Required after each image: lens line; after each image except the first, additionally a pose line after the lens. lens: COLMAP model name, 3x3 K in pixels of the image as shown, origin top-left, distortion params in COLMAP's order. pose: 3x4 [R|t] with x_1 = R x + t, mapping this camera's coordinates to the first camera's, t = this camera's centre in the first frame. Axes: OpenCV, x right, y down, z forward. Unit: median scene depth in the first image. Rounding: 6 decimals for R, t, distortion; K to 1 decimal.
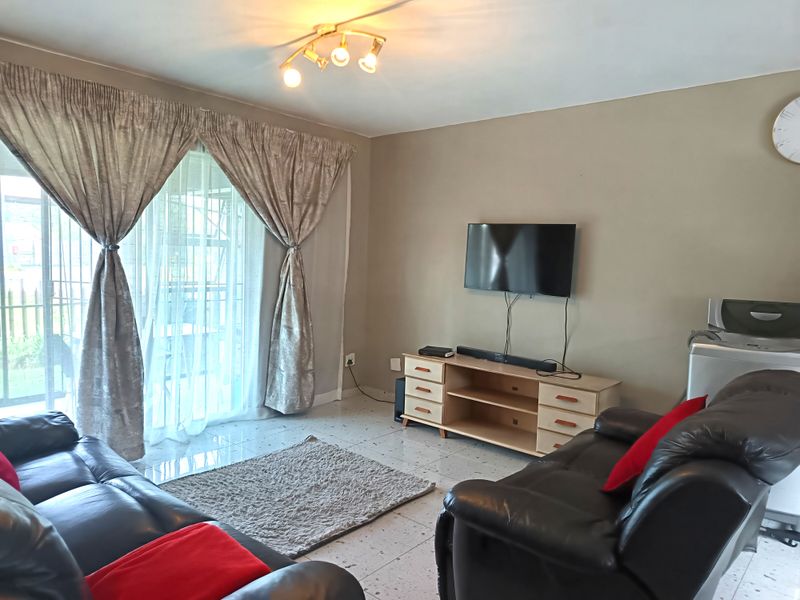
lens RADIAL K [[557.3, 0, 400.0], [0, 557.3, 300.0], [0, 0, 1]] dist [0.078542, -0.090468]
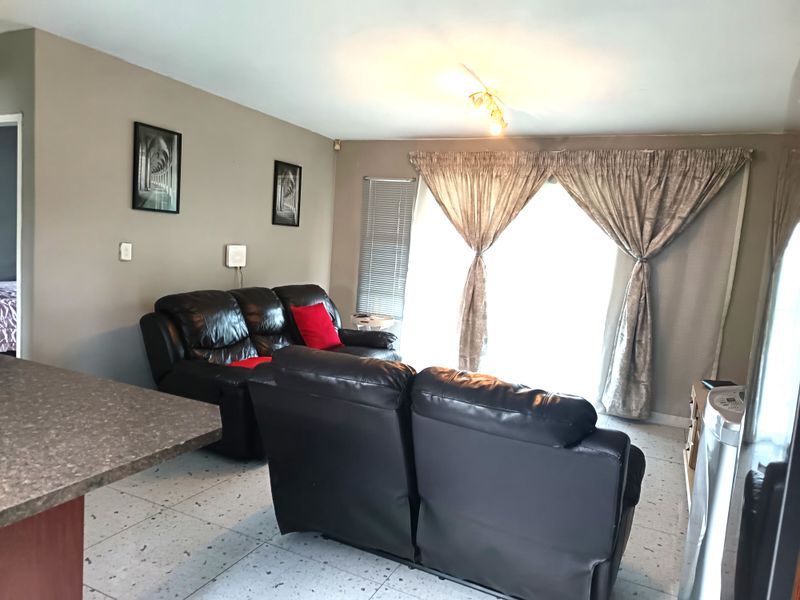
lens RADIAL K [[557.3, 0, 400.0], [0, 557.3, 300.0], [0, 0, 1]] dist [0.078542, -0.090468]
pose [[0.270225, 0.081208, -0.959366, 0.749268], [-0.141772, 0.988931, 0.043778, -0.003164], [0.952302, 0.124181, 0.278747, 0.301678]]
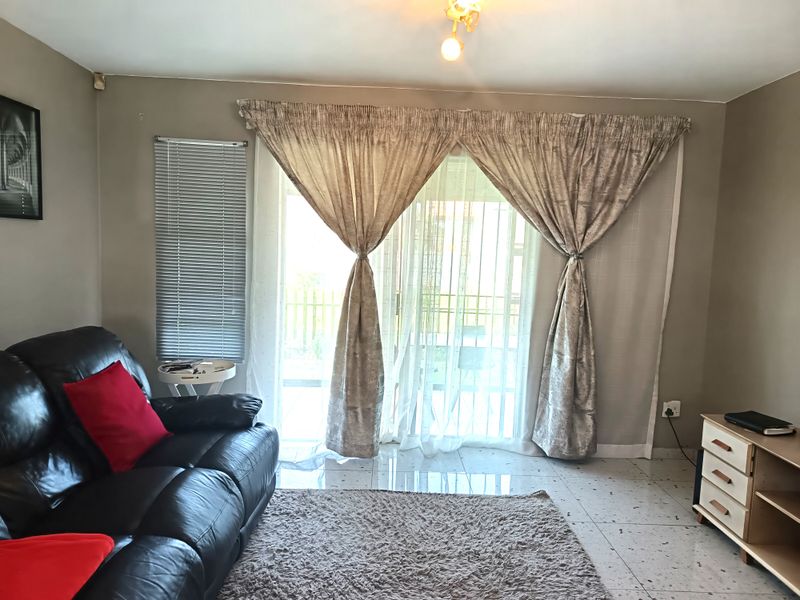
lens RADIAL K [[557.3, 0, 400.0], [0, 557.3, 300.0], [0, 0, 1]] dist [0.078542, -0.090468]
pose [[0.666009, 0.057475, -0.743727, 0.268932], [-0.075269, 0.997117, 0.009654, -0.020466], [0.742137, 0.049550, 0.668414, 0.279303]]
